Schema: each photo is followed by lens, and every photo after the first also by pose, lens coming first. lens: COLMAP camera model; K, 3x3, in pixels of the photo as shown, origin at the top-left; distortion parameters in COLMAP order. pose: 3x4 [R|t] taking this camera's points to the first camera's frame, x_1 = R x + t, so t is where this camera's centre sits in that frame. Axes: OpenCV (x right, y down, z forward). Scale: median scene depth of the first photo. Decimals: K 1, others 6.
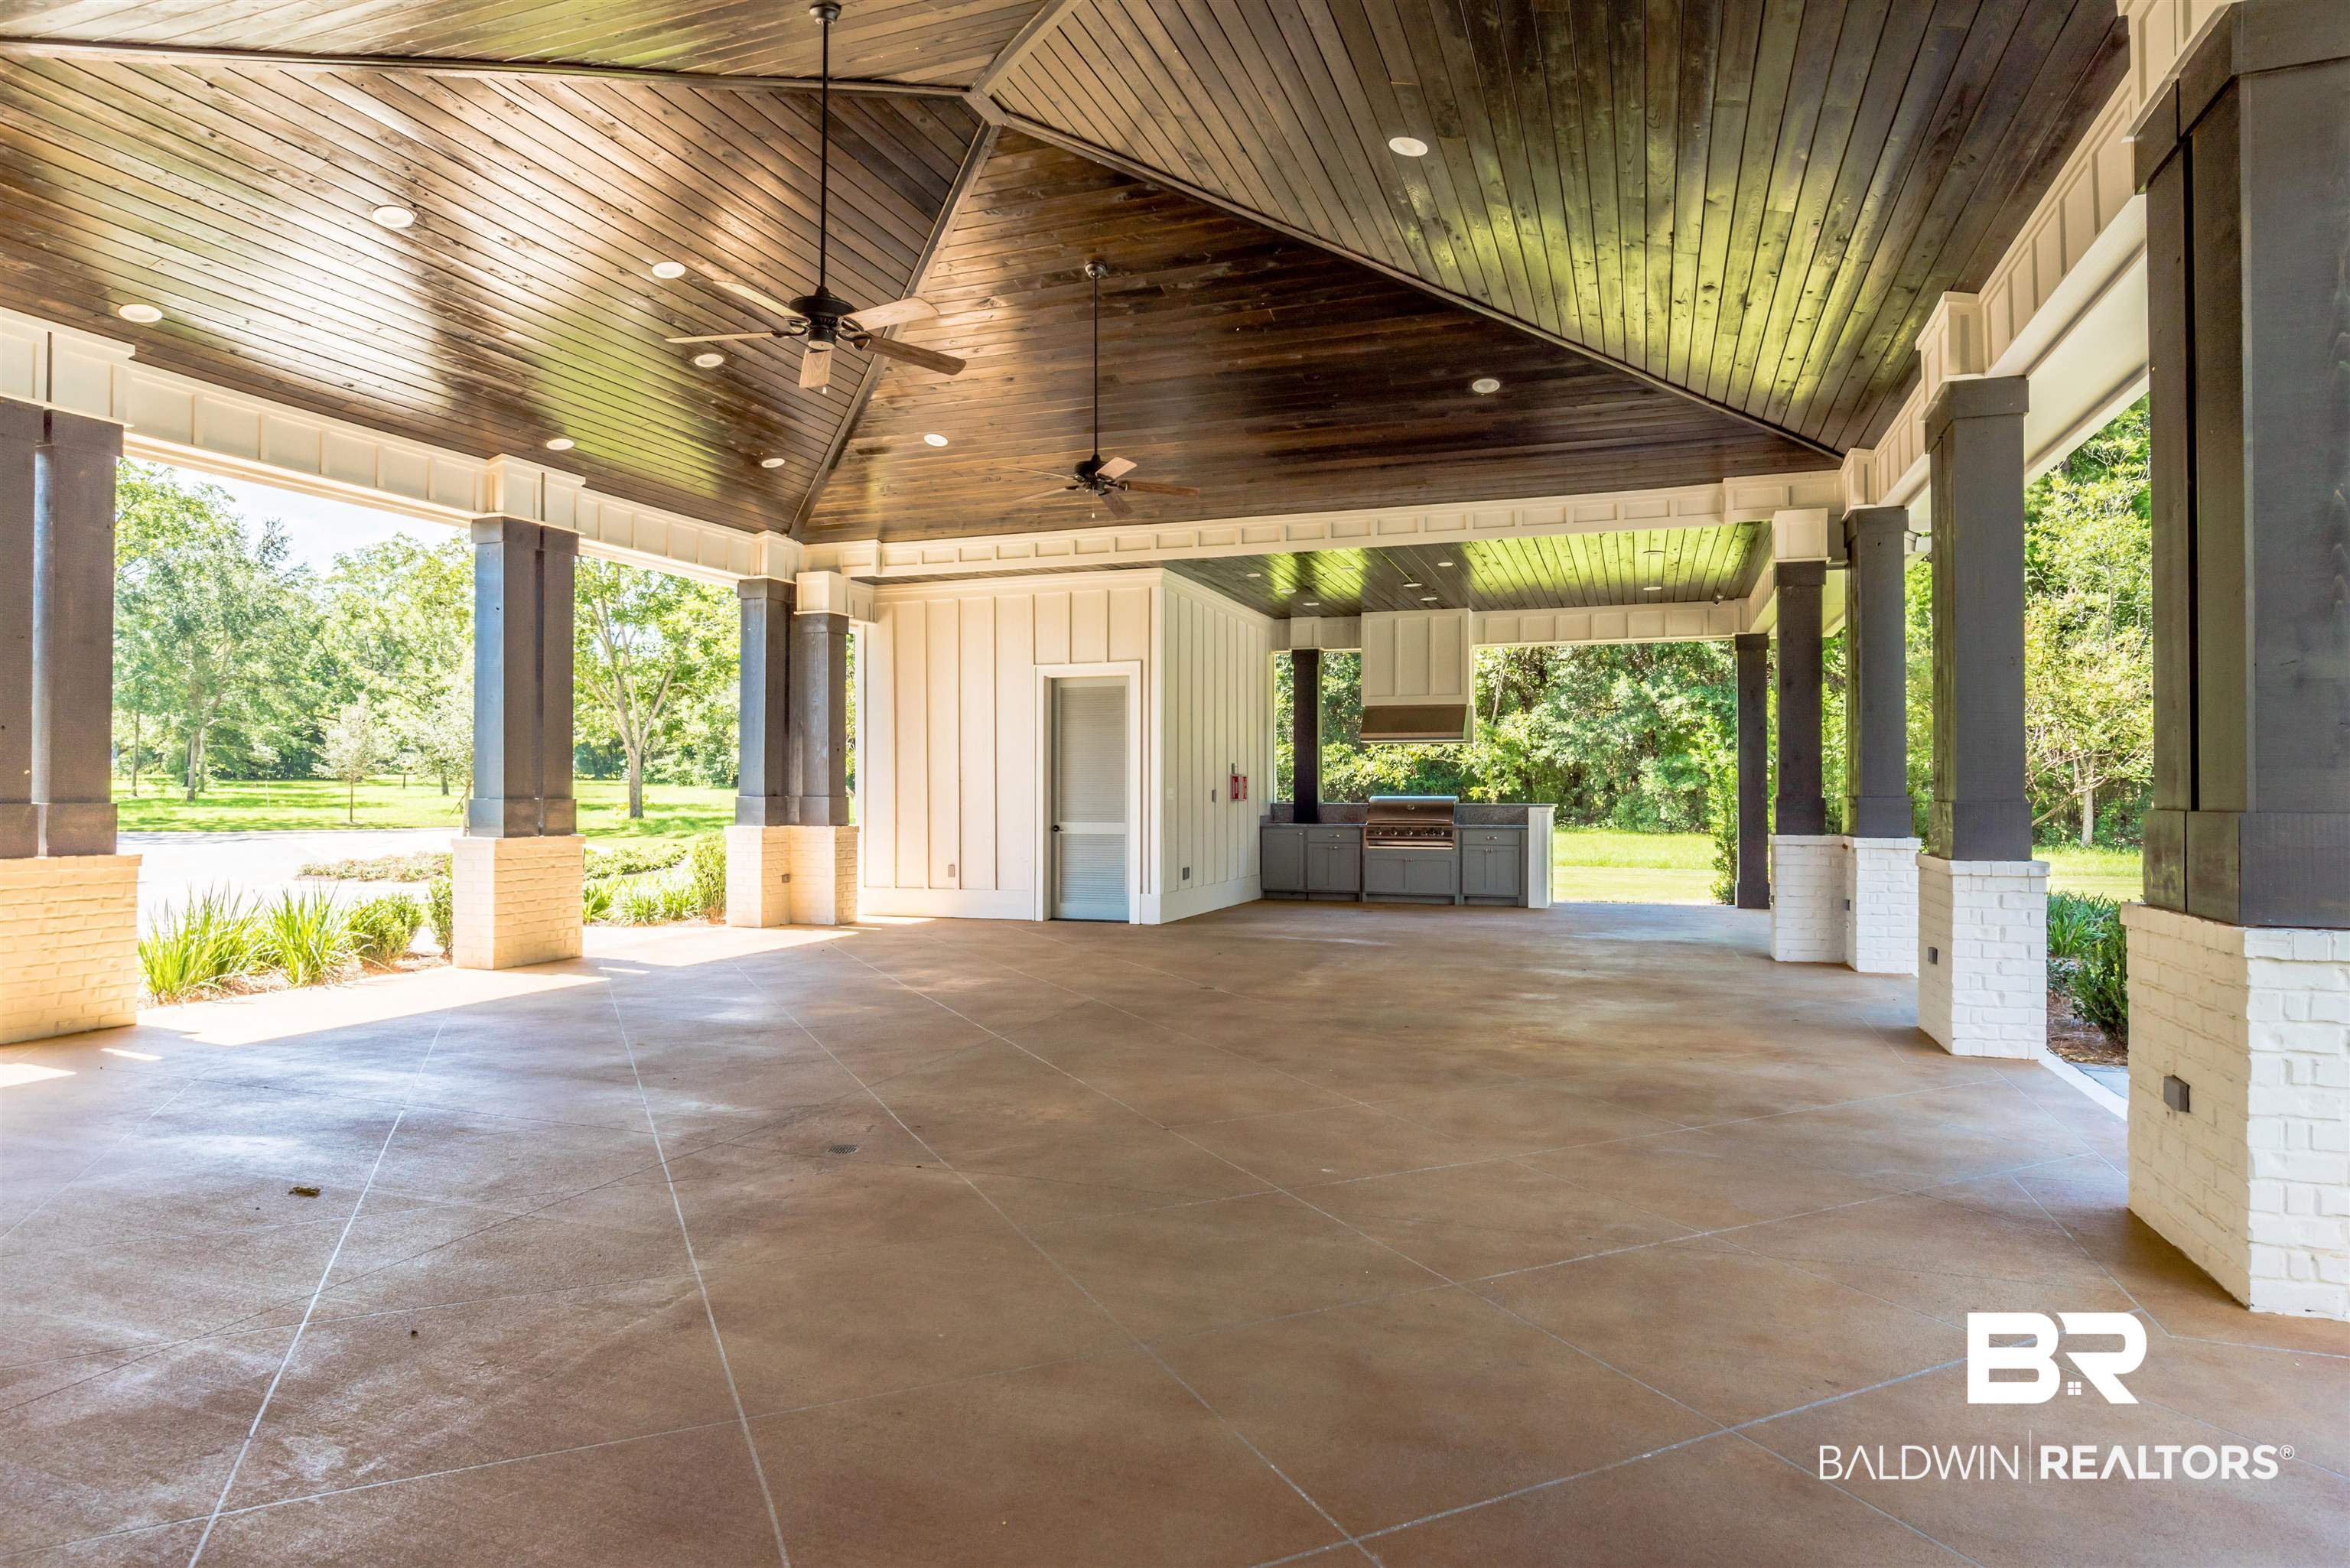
lens RADIAL K [[1362.3, 0, 1175.8], [0, 1362.3, 775.4], [0, 0, 1]] dist [-0.017223, 0.015562]
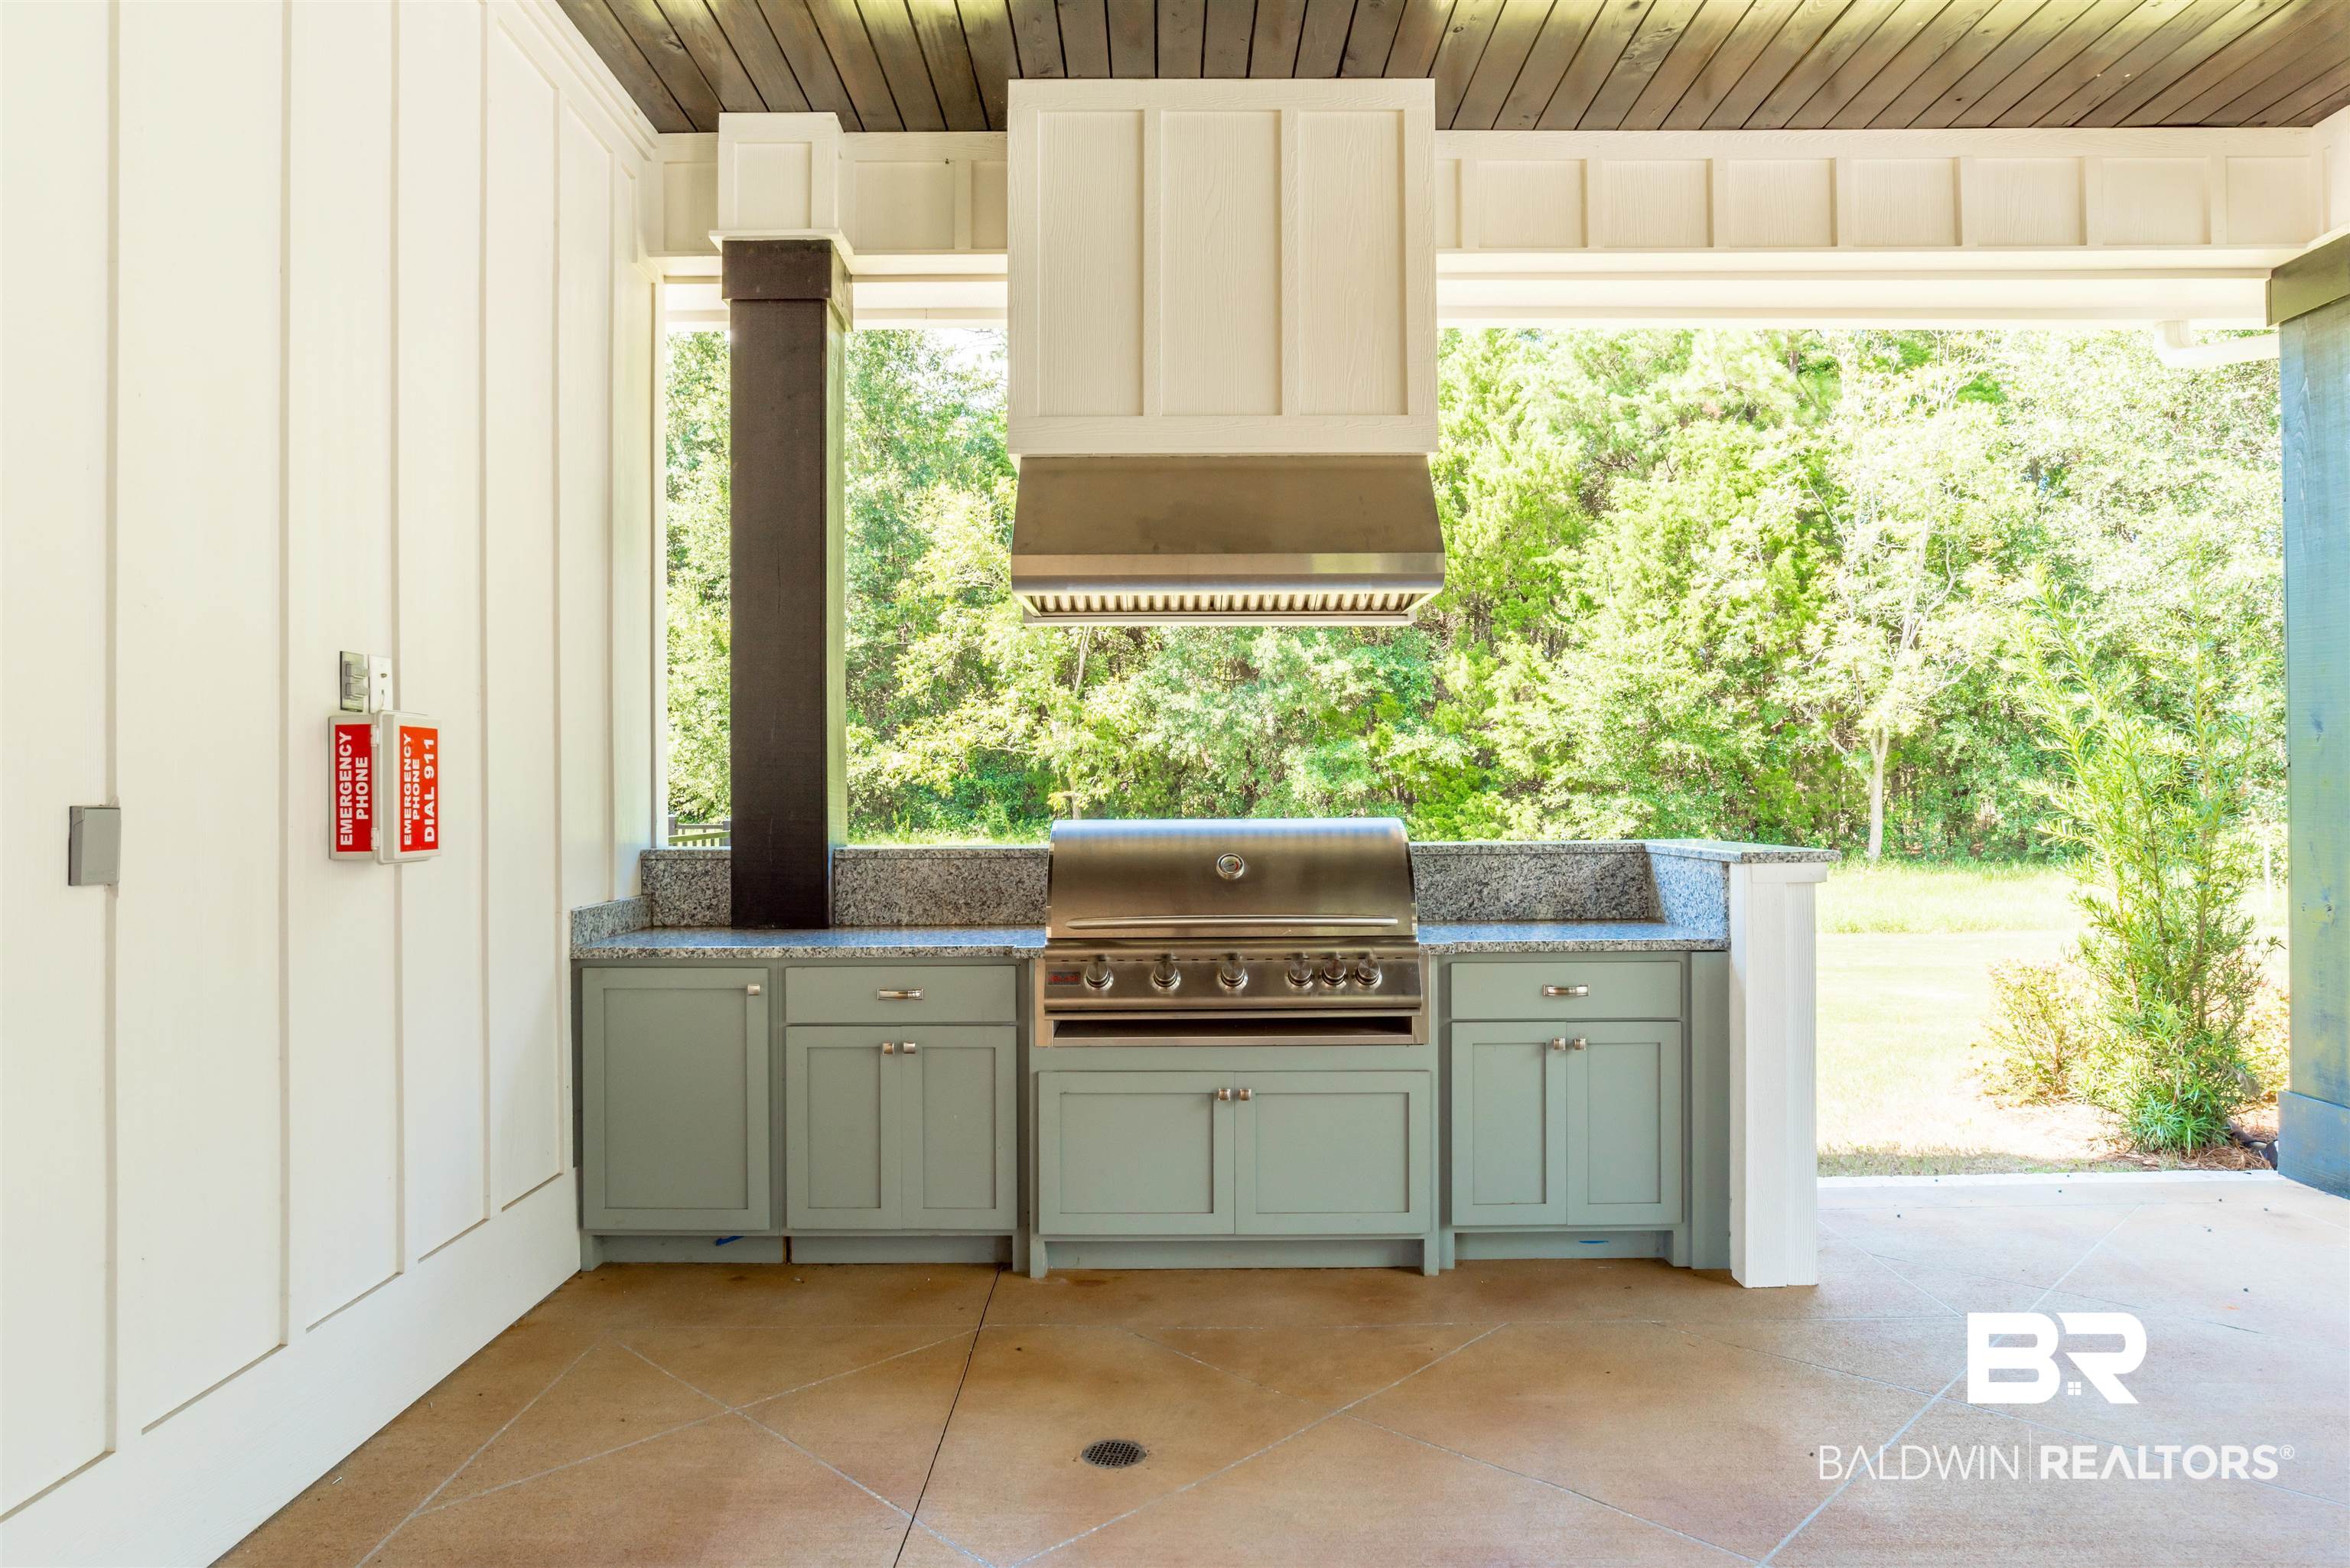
lens RADIAL K [[1460.3, 0, 1180.8], [0, 1460.3, 775.6], [0, 0, 1]] dist [-0.004628, -0.000057]
pose [[0.940339, -0.003455, 0.340221, 0.031348], [0.004066, 0.999991, -0.001084, 0.003065], [-0.340214, 0.002403, 0.940345, 0.309149]]
